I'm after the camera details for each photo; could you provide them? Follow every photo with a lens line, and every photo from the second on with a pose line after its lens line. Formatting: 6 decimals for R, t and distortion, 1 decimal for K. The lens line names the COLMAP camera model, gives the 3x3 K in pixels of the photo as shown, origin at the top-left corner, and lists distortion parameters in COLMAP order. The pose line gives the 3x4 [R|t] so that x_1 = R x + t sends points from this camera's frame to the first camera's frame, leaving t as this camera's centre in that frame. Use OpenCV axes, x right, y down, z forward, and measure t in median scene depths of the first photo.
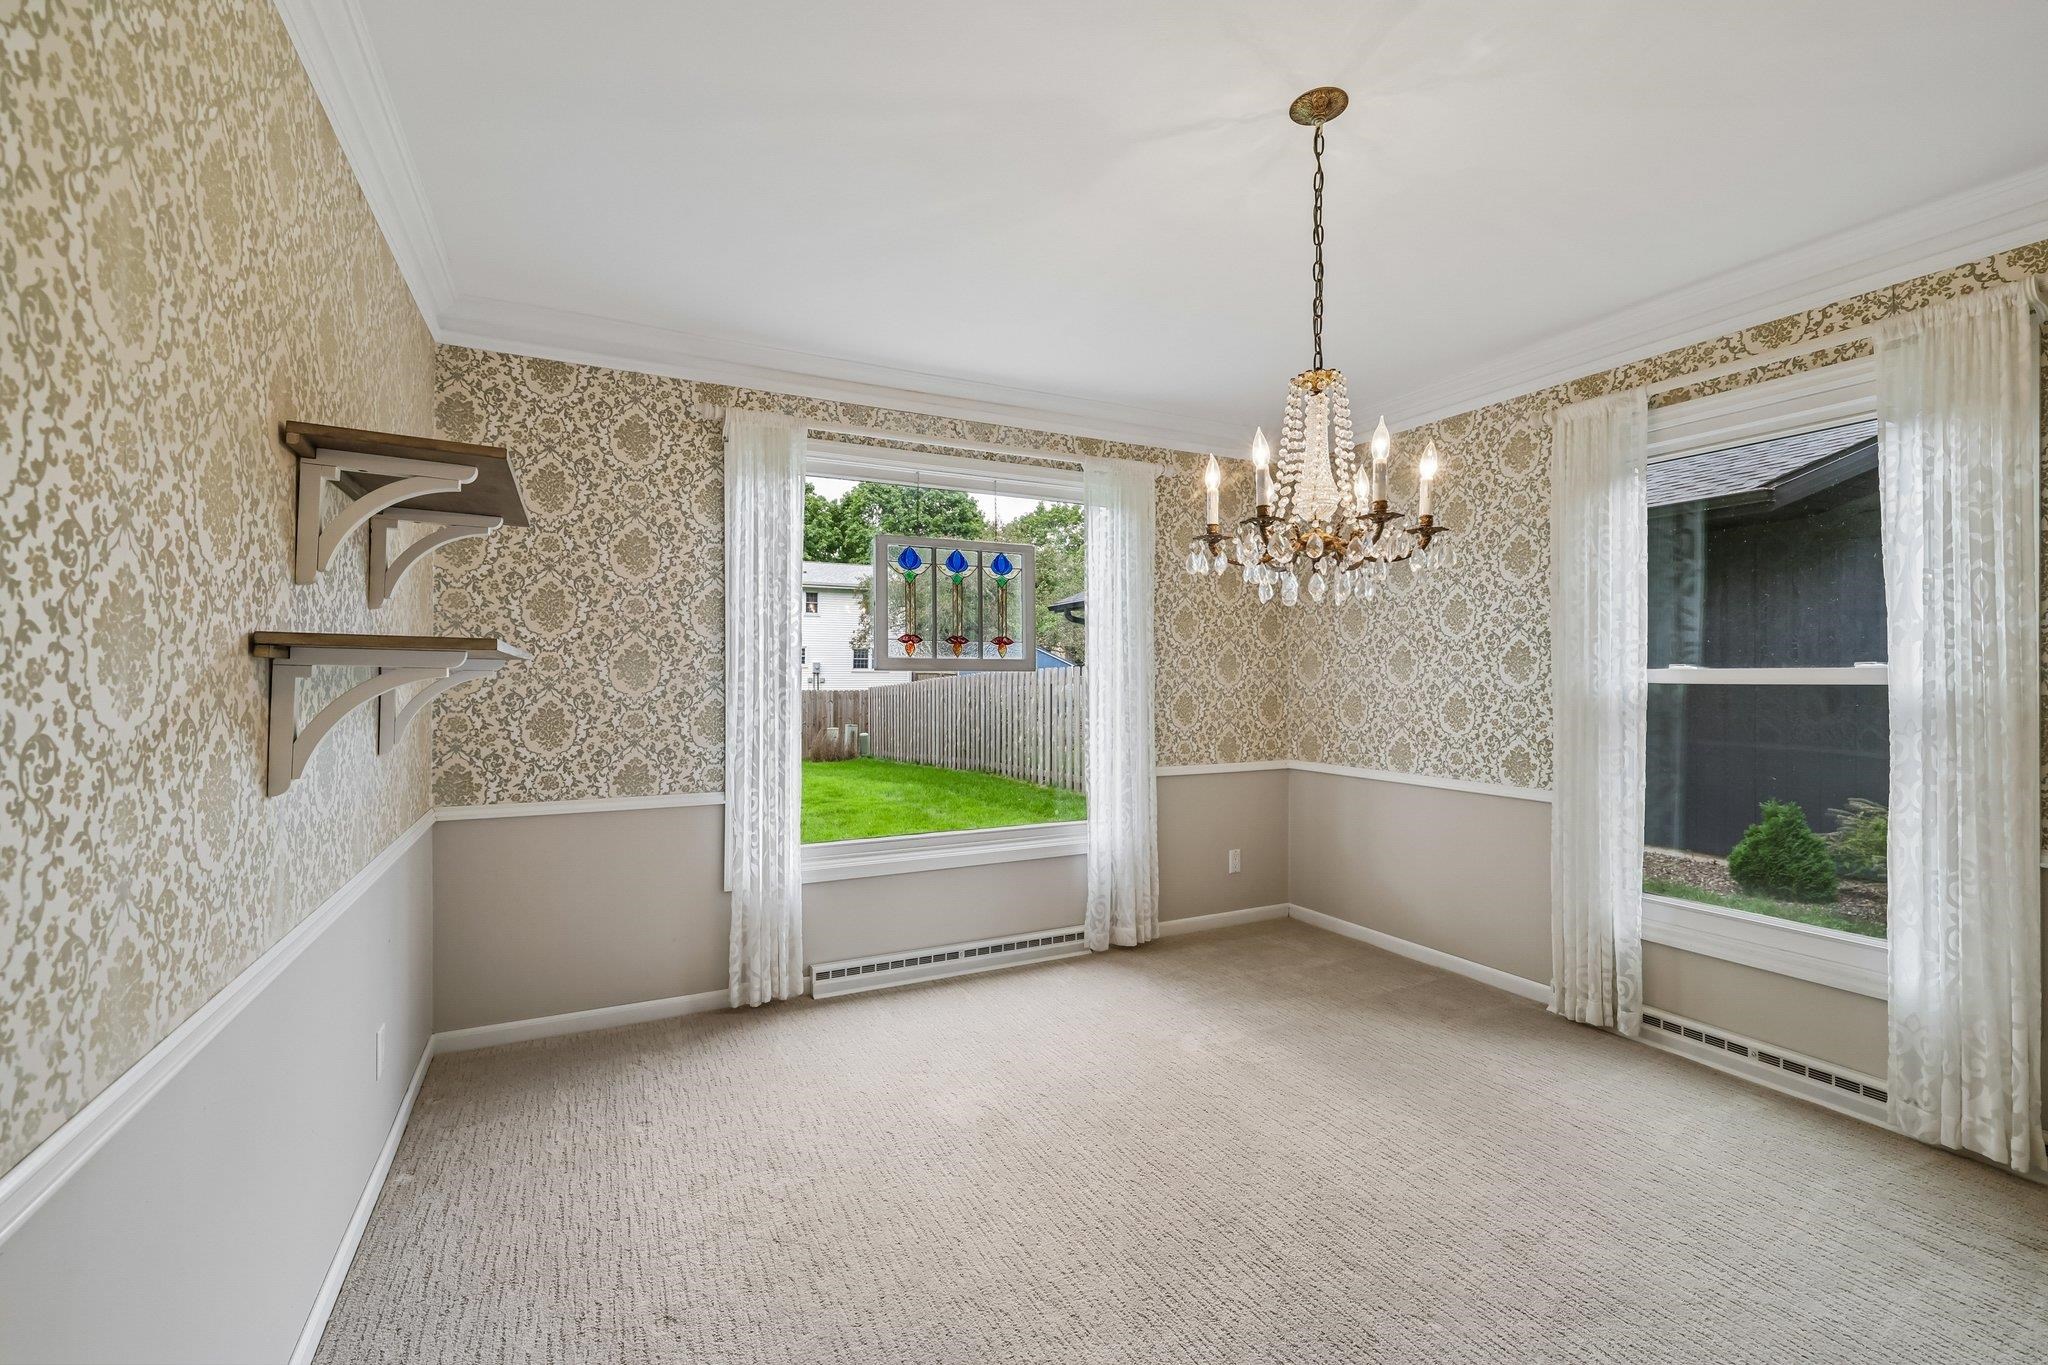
lens RADIAL K [[869.6, 0, 1020.0], [0, 869.6, 679.6], [0, 0, 1]] dist [-0.000961, -0.000029]
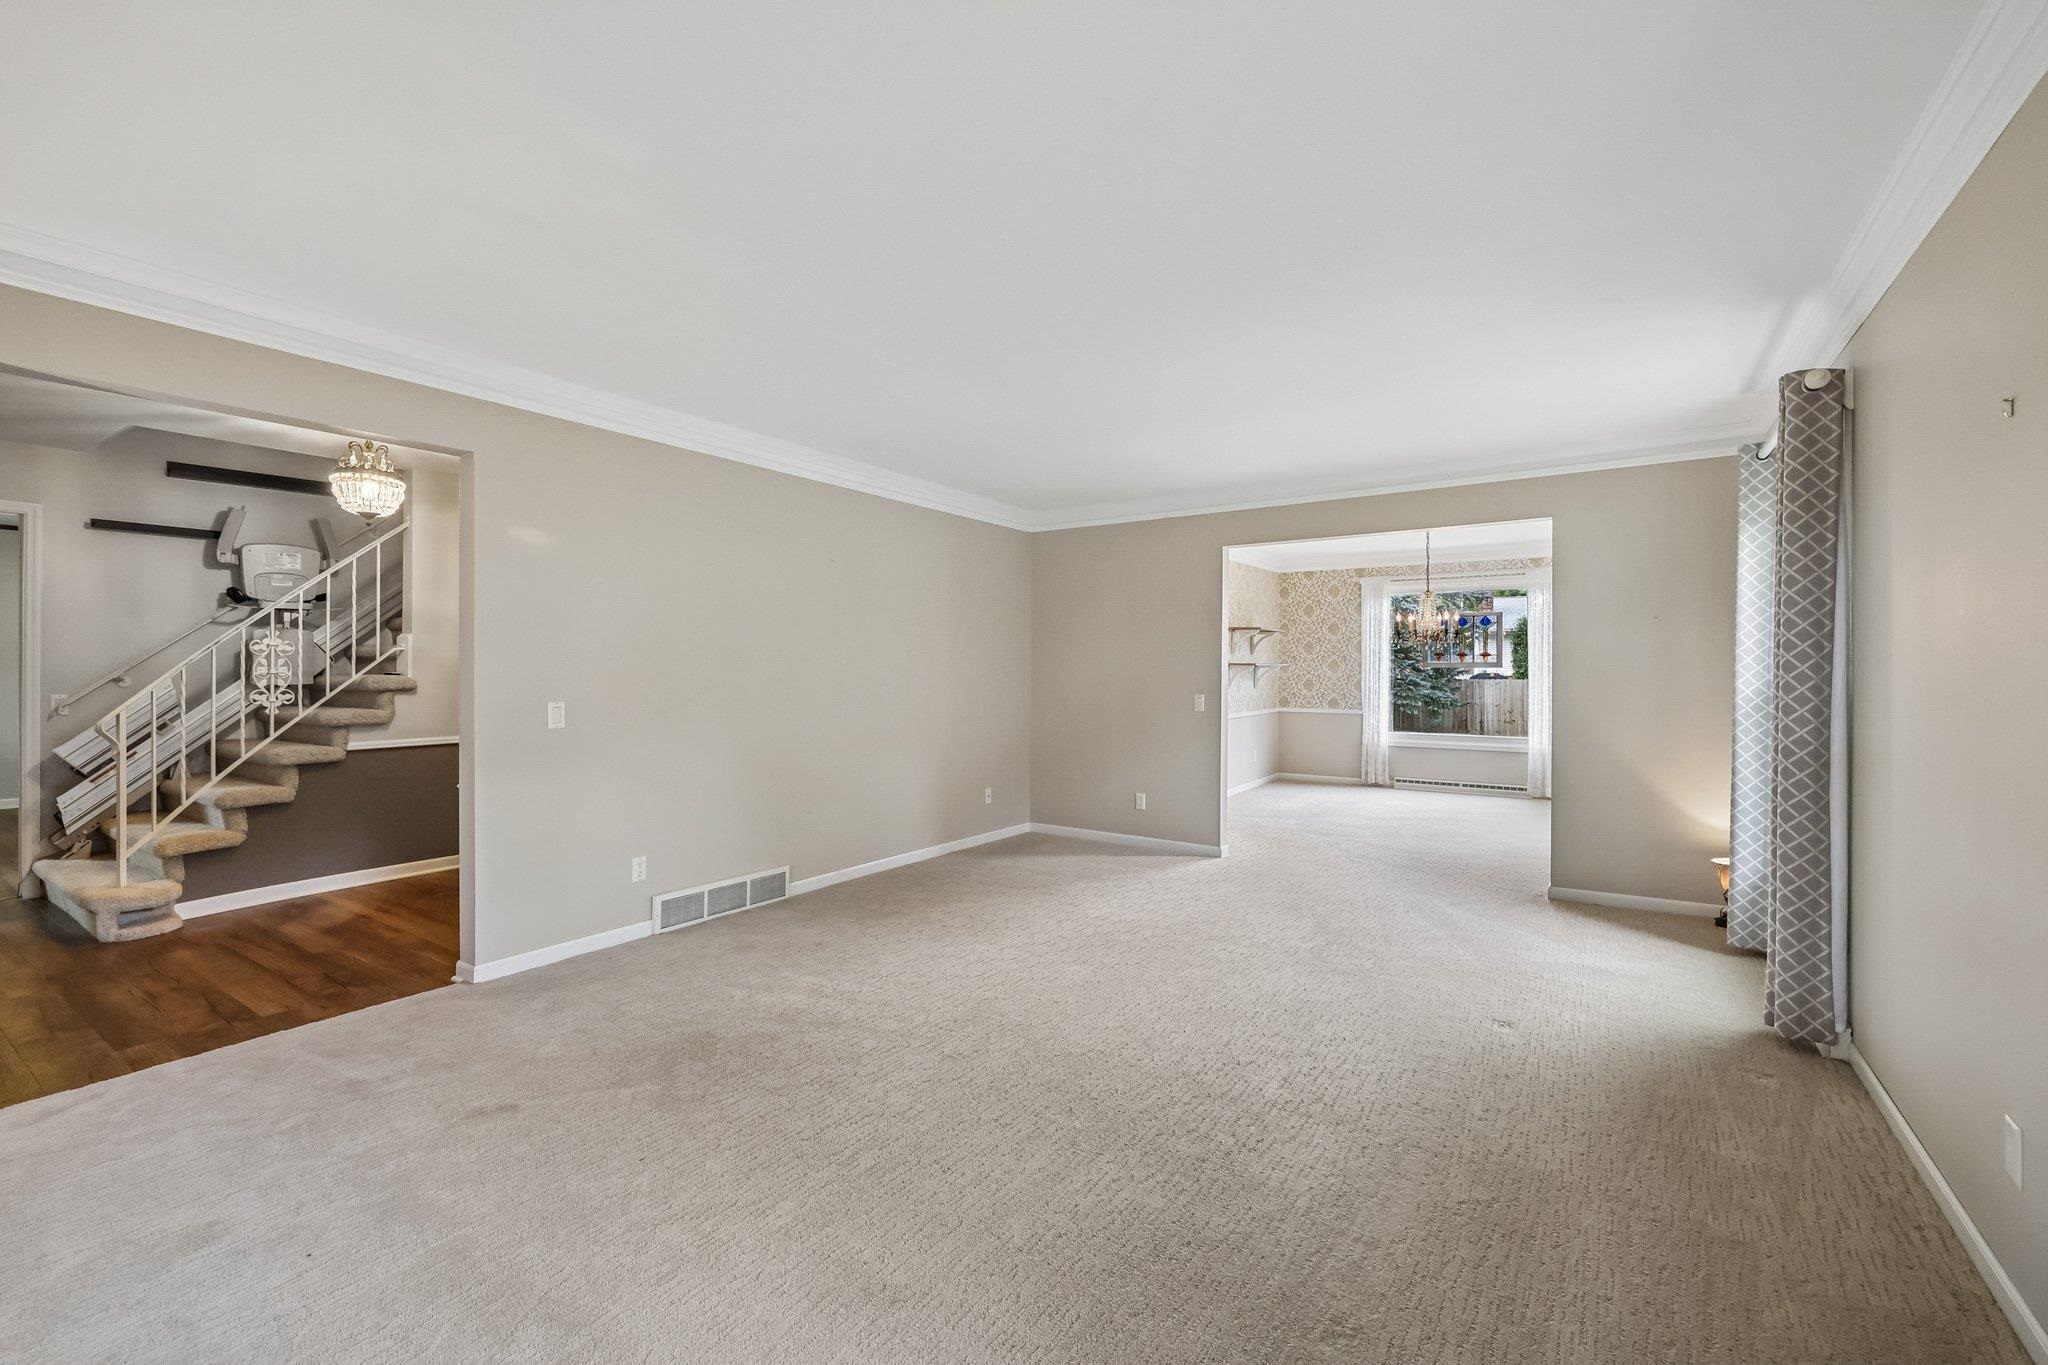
lens RADIAL K [[869.6, 0, 1018.9], [0, 869.6, 676.3], [0, 0, 1]] dist [-0.000961, -0.000029]
pose [[0.494631, 0.005436, -0.869086, 1.632168], [-0.005672, 0.999979, 0.003027, 0.016808], [0.869085, 0.003432, 0.494652, -1.443586]]
